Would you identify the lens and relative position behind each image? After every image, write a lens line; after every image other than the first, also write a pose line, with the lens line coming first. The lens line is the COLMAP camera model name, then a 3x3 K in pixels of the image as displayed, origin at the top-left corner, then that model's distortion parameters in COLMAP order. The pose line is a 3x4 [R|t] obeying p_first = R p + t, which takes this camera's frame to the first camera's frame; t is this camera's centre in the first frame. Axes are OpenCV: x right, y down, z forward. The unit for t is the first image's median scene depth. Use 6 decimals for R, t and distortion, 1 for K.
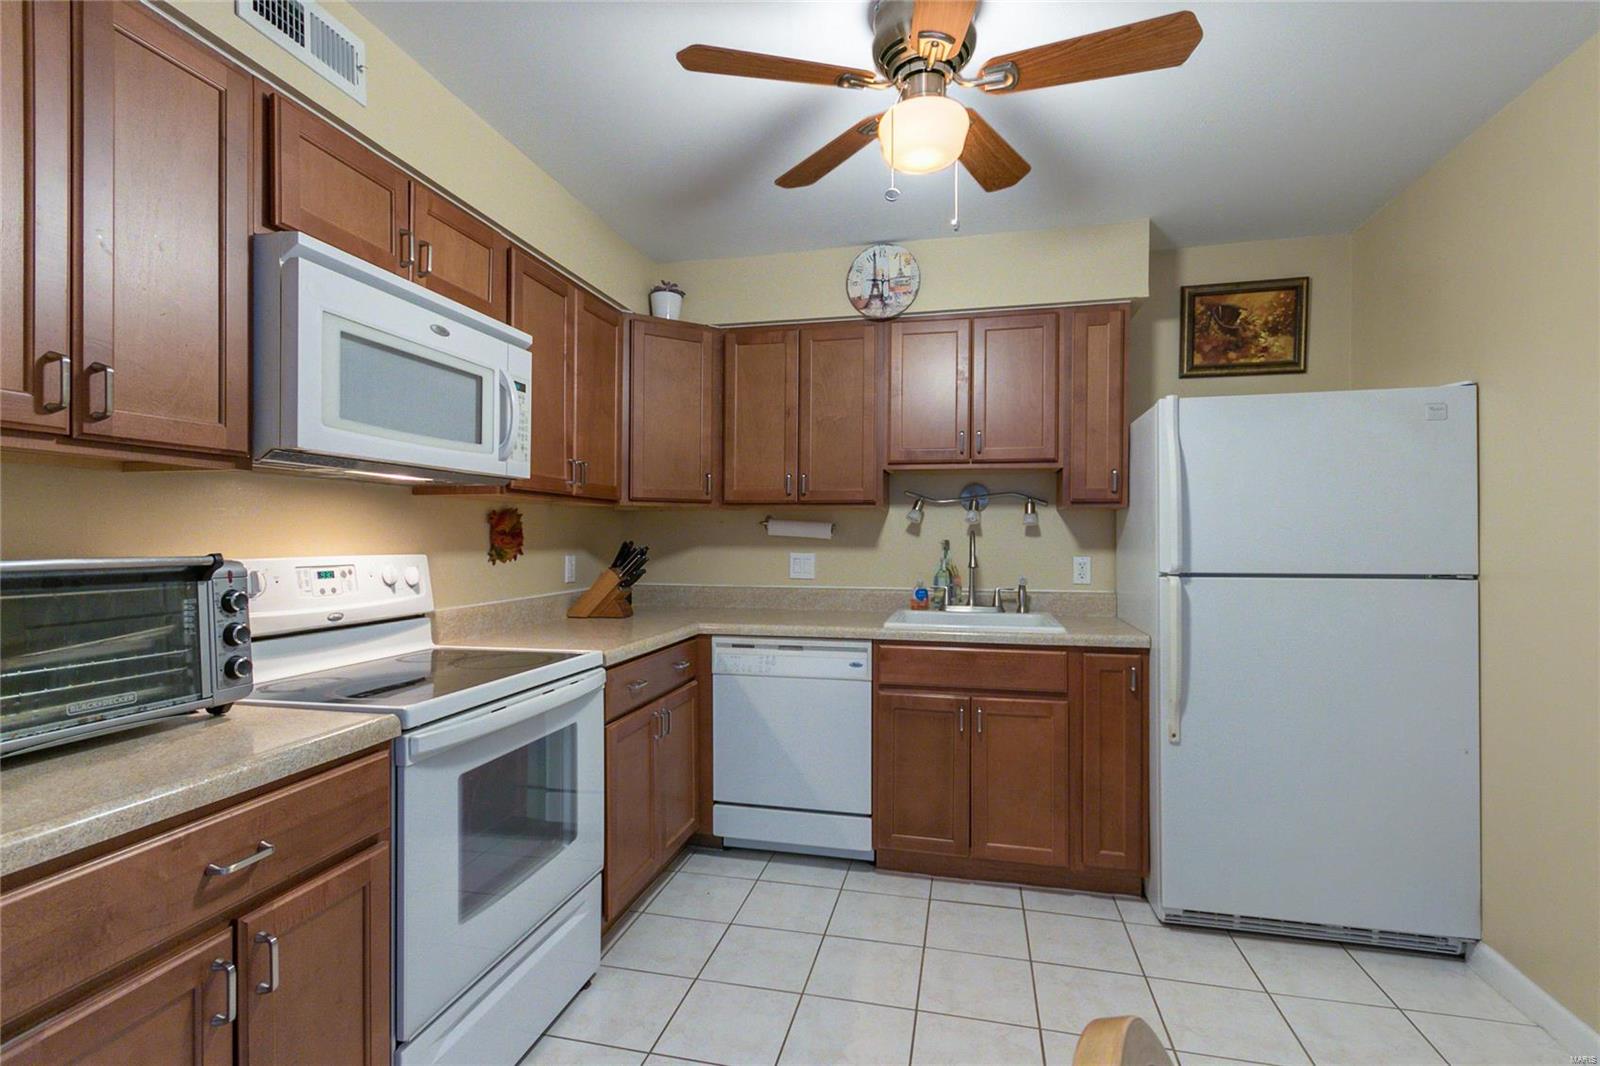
lens RADIAL K [[748.1, 0, 804.2], [0, 748.1, 537.7], [0, 0, 1]] dist [0.002855, 0.000073]
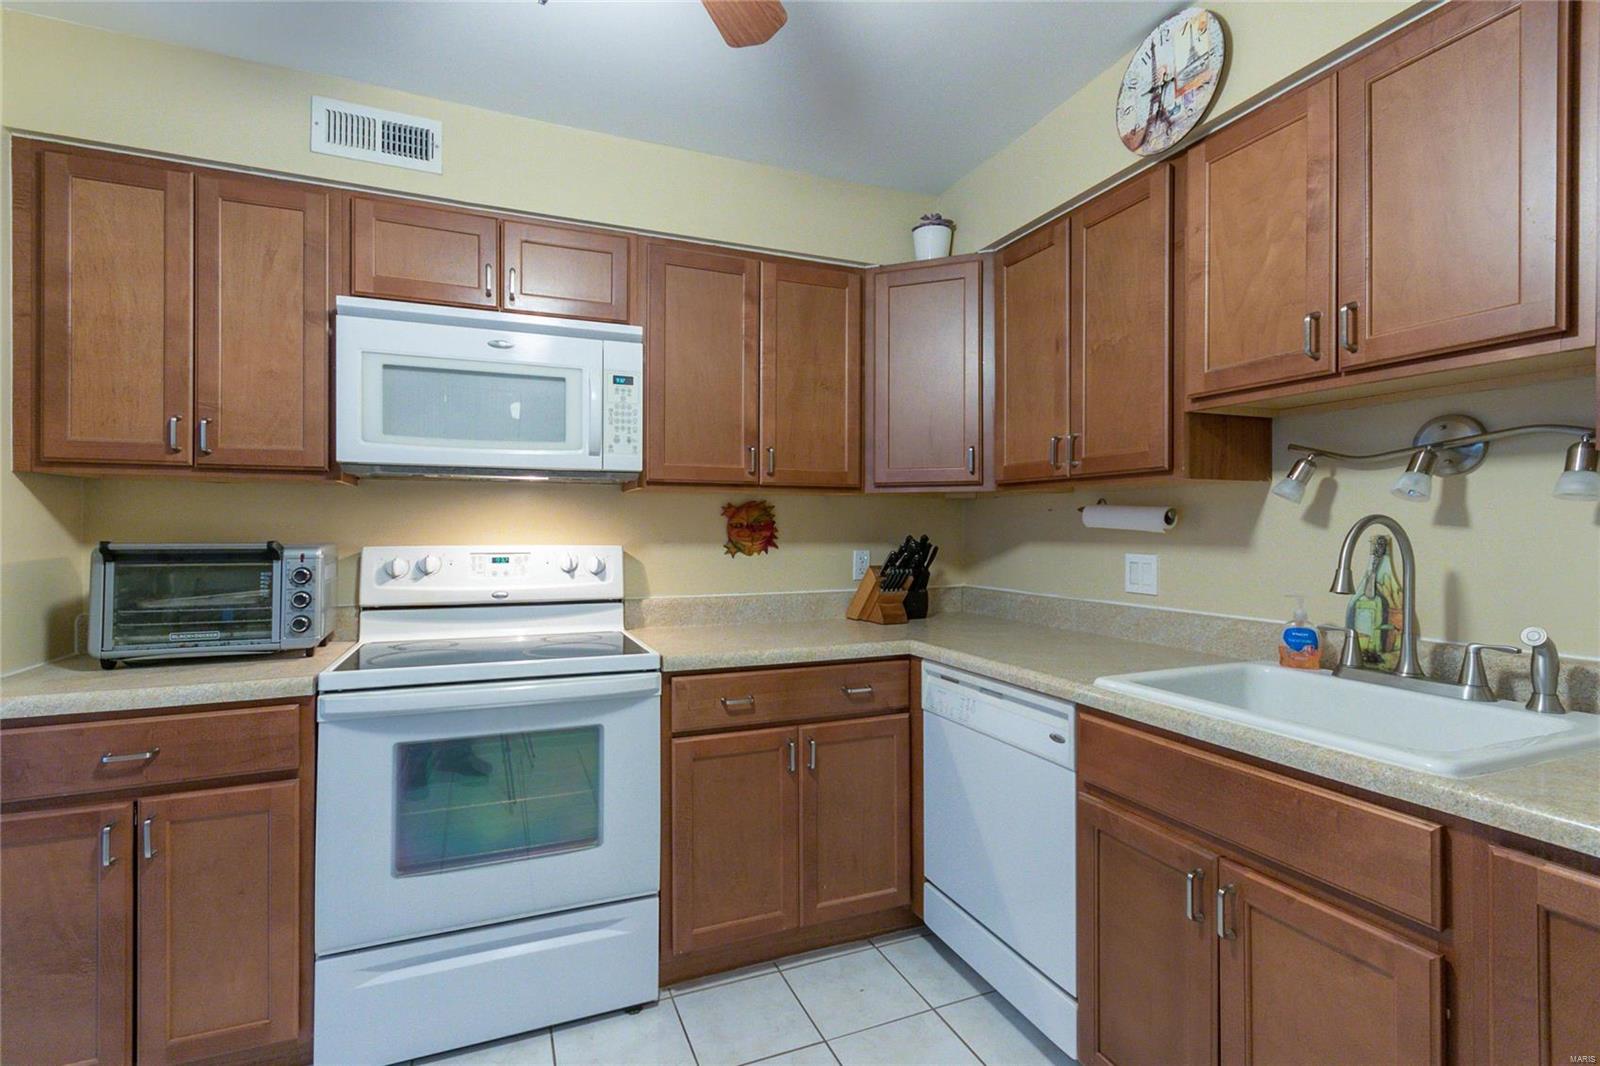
lens RADIAL K [[748.1, 0, 797.4], [0, 748.1, 526.9], [0, 0, 1]] dist [0.002855, 0.000073]
pose [[0.577109, -0.003687, -0.816659, 0.455660], [-0.000726, 0.999987, -0.005027, 0.000336], [0.816667, 0.003494, 0.577099, 0.484272]]
